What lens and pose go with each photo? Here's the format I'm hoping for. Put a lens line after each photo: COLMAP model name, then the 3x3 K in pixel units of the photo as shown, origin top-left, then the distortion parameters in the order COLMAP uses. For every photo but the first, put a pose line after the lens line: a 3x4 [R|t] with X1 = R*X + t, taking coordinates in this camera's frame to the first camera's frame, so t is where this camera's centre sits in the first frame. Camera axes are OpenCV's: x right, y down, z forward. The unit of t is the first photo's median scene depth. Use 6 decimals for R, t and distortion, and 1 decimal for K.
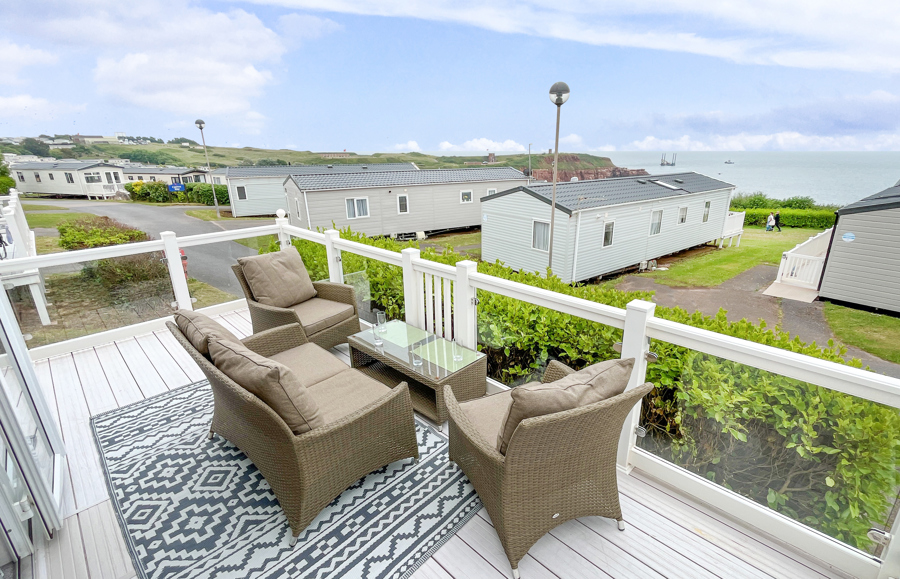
lens RADIAL K [[416.1, 0, 450.0], [0, 416.1, 289.5], [0, 0, 1]] dist [0.000543, 0.000136]
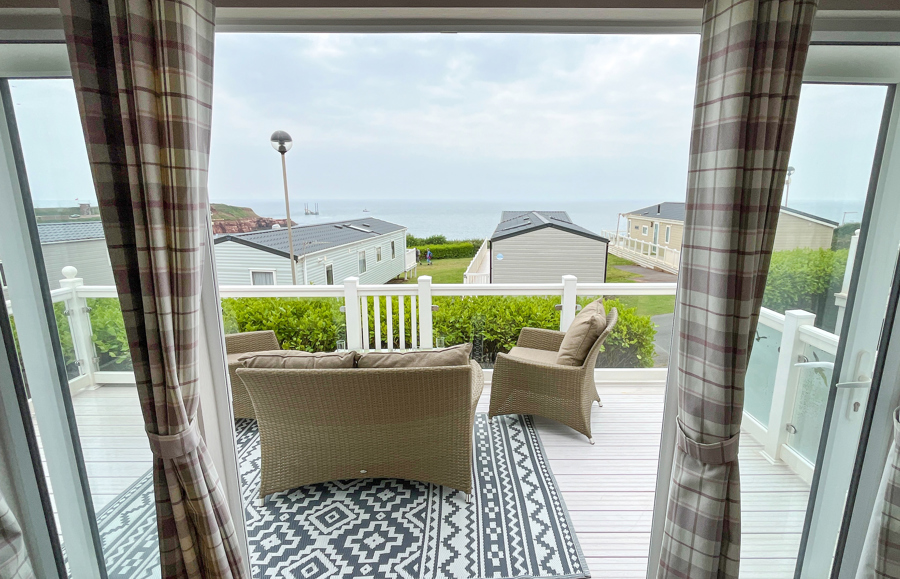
lens RADIAL K [[447.0, 0, 450.0], [0, 447.0, 289.5], [0, 0, 1]] dist [-0.001608, -0.000191]
pose [[0.722652, -0.129325, 0.679006, -0.905124], [0.213267, 0.976131, -0.041059, 0.044908], [-0.657489, 0.174481, 0.732983, -0.006056]]
